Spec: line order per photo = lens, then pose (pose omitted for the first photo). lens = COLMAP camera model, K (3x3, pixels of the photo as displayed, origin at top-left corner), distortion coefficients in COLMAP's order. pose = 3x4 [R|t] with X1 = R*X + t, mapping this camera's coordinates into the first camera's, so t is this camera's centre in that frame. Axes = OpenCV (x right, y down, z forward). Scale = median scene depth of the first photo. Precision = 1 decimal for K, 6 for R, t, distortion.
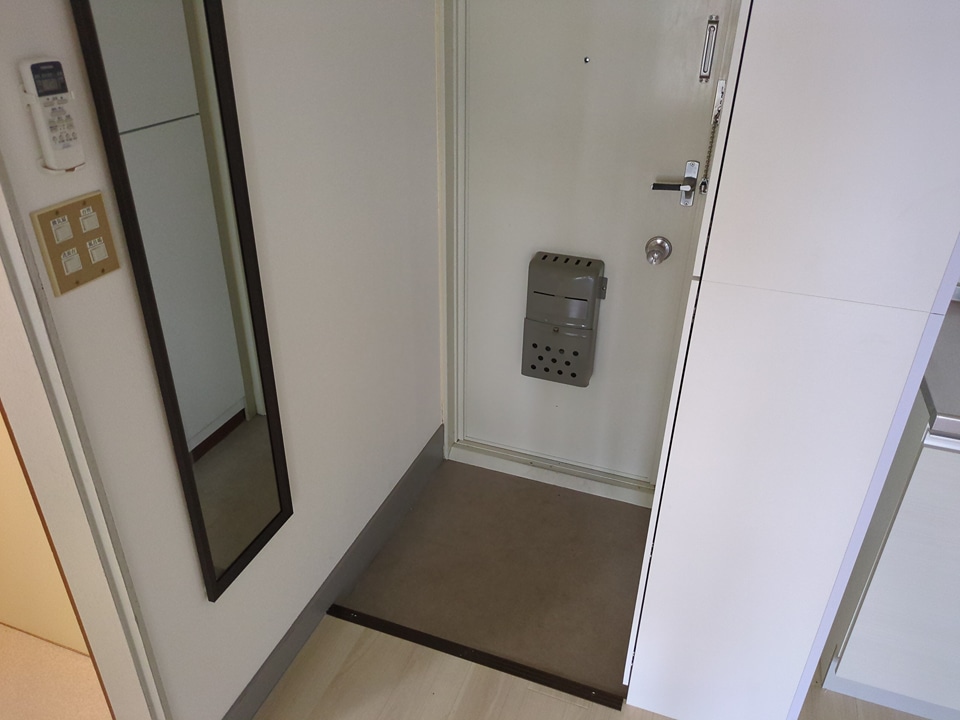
lens RADIAL K [[723.1, 0, 479.6], [0, 723.1, 358.2], [0, 0, 1]] dist [0.036607, -0.006008]
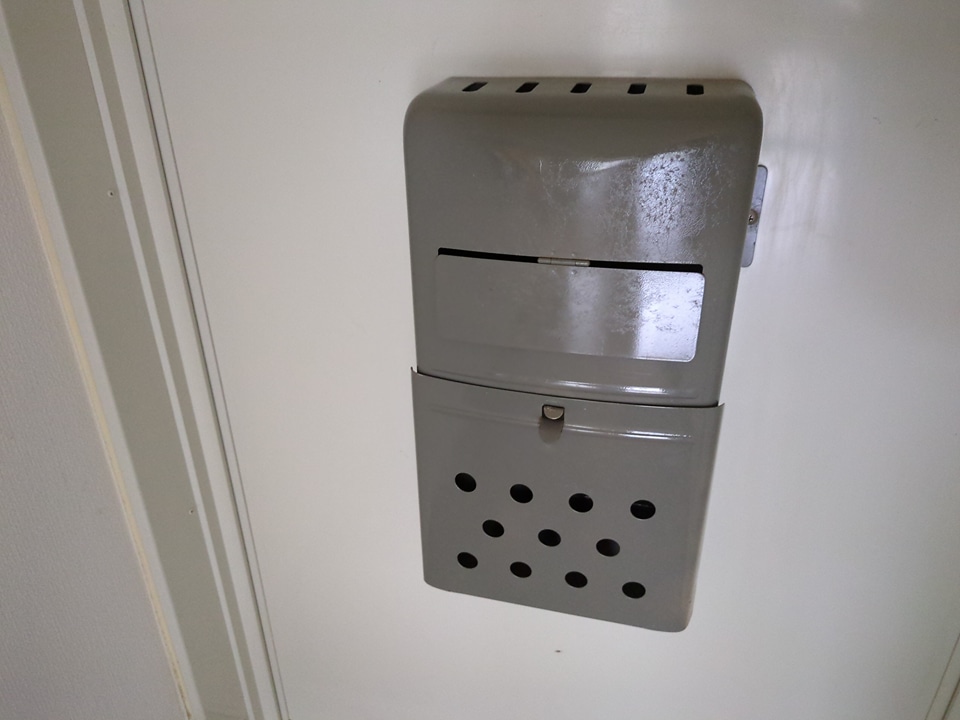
lens RADIAL K [[716.1, 0, 480.7], [0, 716.1, 359.6], [0, 0, 1]] dist [-0.000679, -0.000066]
pose [[0.993987, -0.075559, 0.079246, 0.066032], [0.079587, 0.995625, -0.048964, -0.046247], [-0.075199, 0.054977, 0.995652, 0.764747]]
